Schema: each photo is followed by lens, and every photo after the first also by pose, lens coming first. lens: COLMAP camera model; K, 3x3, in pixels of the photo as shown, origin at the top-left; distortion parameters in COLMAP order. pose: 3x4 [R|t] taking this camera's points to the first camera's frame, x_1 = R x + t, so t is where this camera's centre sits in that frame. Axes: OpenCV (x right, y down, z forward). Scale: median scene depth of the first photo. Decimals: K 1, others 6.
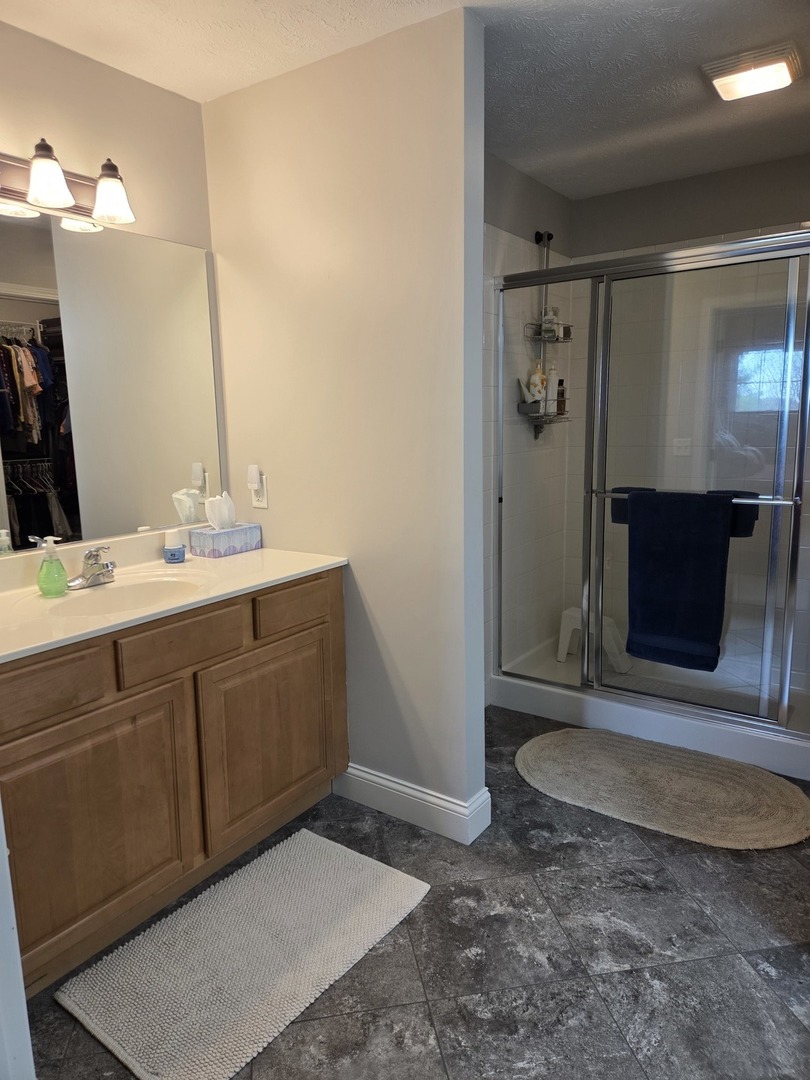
lens RADIAL K [[729.5, 0, 390.2], [0, 729.5, 532.9], [0, 0, 1]] dist [0.008142, -0.000177]
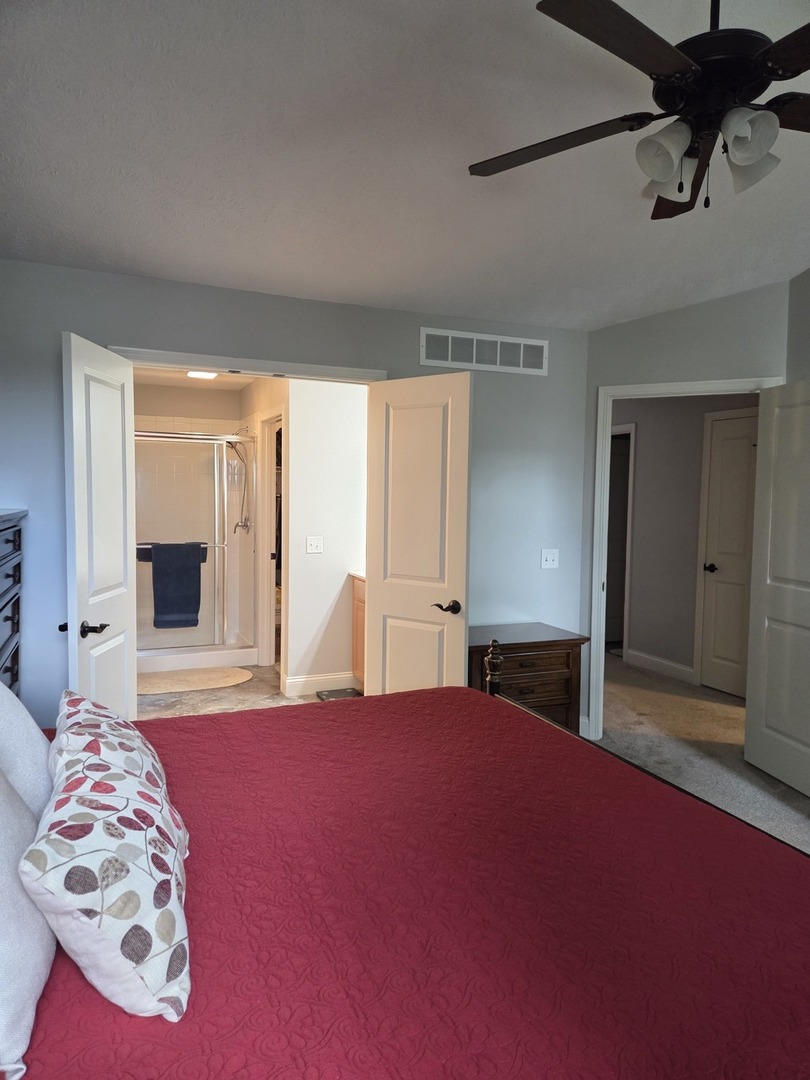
lens RADIAL K [[711.2, 0, 405.0], [0, 711.2, 540.0], [0, 0, 1]] dist [0.096484, -0.000407]
pose [[0.526372, -0.026639, 0.849837, -0.867495], [0.126643, 0.990816, -0.047382, 0.100370], [-0.840770, 0.132566, 0.524911, -0.550752]]
